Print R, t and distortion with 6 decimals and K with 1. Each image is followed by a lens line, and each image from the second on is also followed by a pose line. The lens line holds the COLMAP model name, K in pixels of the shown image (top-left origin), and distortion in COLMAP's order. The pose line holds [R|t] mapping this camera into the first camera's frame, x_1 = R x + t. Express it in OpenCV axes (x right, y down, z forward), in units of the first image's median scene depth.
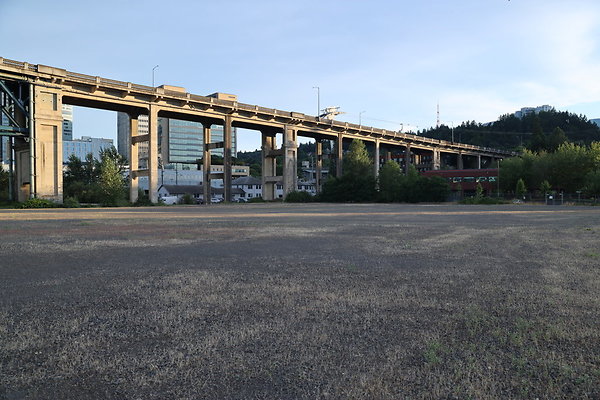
lens RADIAL K [[473.9, 0, 305.2], [0, 473.9, 198.4], [0, 0, 1]] dist [-0.042216, 0.053831]
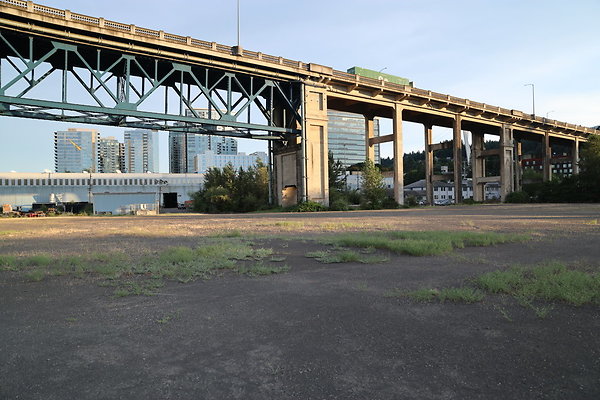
lens RADIAL K [[398.4, 0, 305.1], [0, 398.4, 199.3], [0, 0, 1]] dist [-0.087502, 0.064930]
pose [[0.978165, -0.012440, -0.207457, -0.381673], [0.011009, 0.999907, -0.008048, 0.002198], [0.207538, 0.005589, 0.978211, 0.187468]]
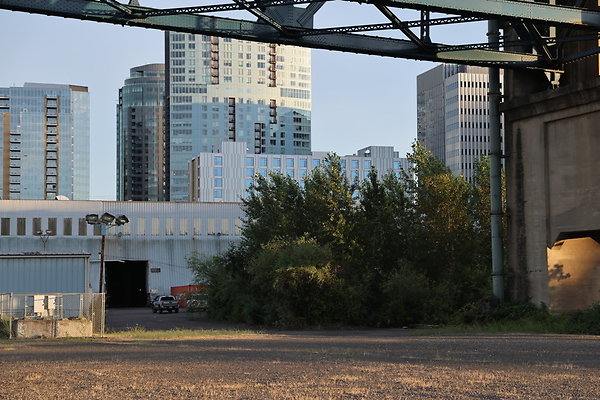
lens RADIAL K [[1097.2, 0, 305.1], [0, 1097.2, 202.6], [0, 0, 1]] dist [0.209541, 0.000000]
pose [[0.937521, -0.029850, -0.346645, -0.512720], [-0.001186, 0.996033, -0.088978, 0.005169], [0.347926, 0.083830, 0.933767, 0.364394]]
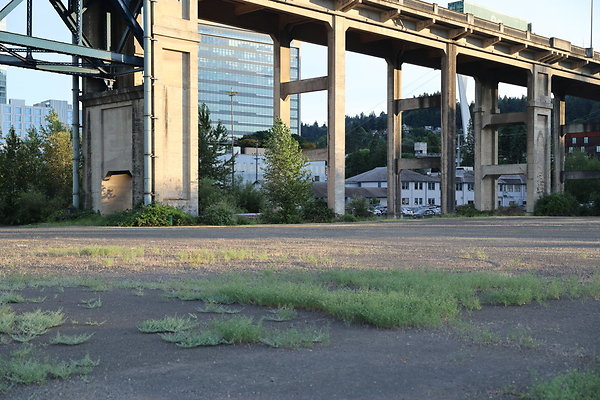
lens RADIAL K [[783.0, 0, 299.6], [0, 783.0, 205.3], [0, 0, 1]] dist [0.095316, 0.000000]
pose [[0.999748, 0.007547, -0.021160, -0.382844], [-0.007616, 0.999966, -0.003173, 0.002133], [0.021135, 0.003333, 0.999771, 0.197101]]
